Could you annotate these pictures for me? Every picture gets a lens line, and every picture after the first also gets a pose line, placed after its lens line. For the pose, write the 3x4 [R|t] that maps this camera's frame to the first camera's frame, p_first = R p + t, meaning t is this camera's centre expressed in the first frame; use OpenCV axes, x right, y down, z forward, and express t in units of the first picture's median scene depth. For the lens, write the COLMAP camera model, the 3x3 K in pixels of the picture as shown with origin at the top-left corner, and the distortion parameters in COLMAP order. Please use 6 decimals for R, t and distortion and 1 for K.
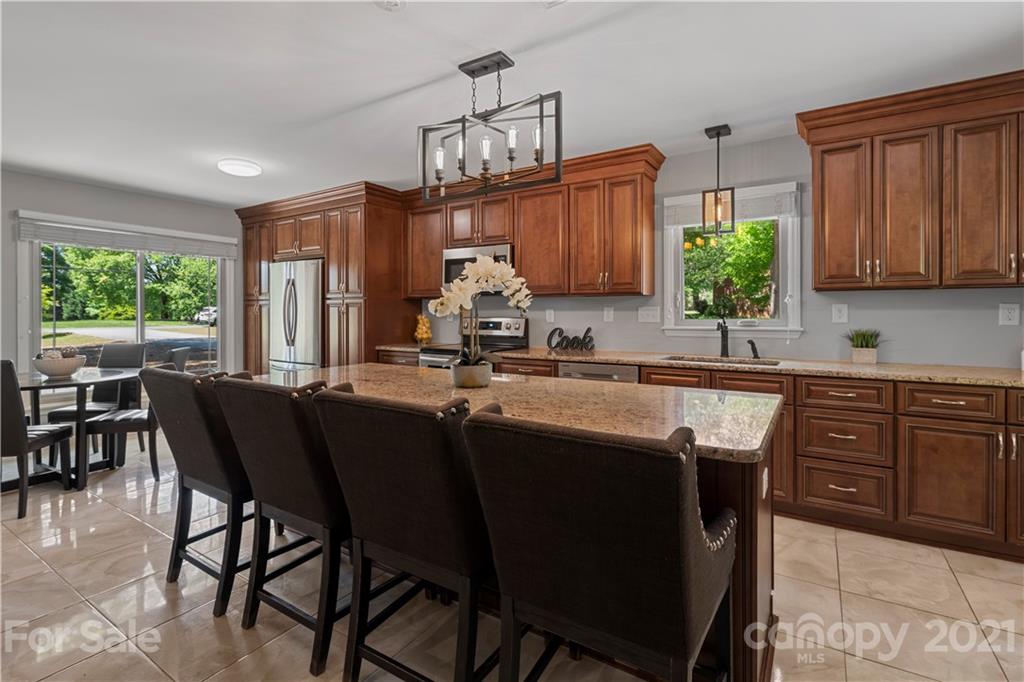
lens RADIAL K [[476.9, 0, 512.9], [0, 476.9, 310.7], [0, 0, 1]] dist [0.002220, 0.000668]
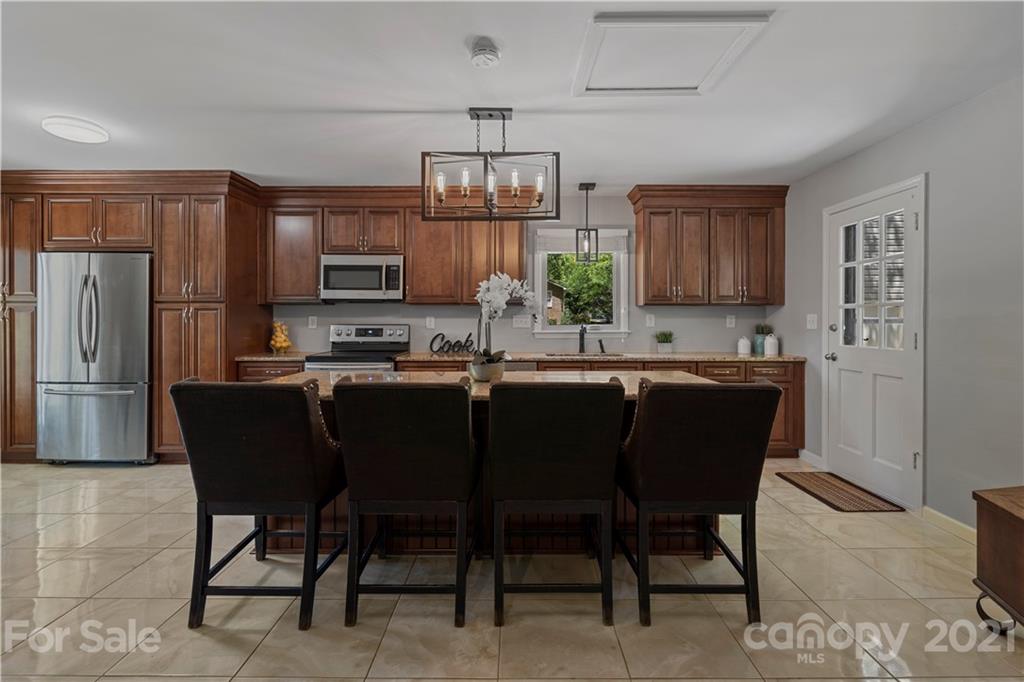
lens RADIAL K [[473.4, 0, 511.1], [0, 473.4, 318.0], [0, 0, 1]] dist [-0.001805, 0.000228]
pose [[0.846304, 0.003585, 0.532688, -0.400641], [-0.003388, 0.999993, -0.001346, 0.000968], [-0.532689, -0.000666, 0.846311, -0.021811]]
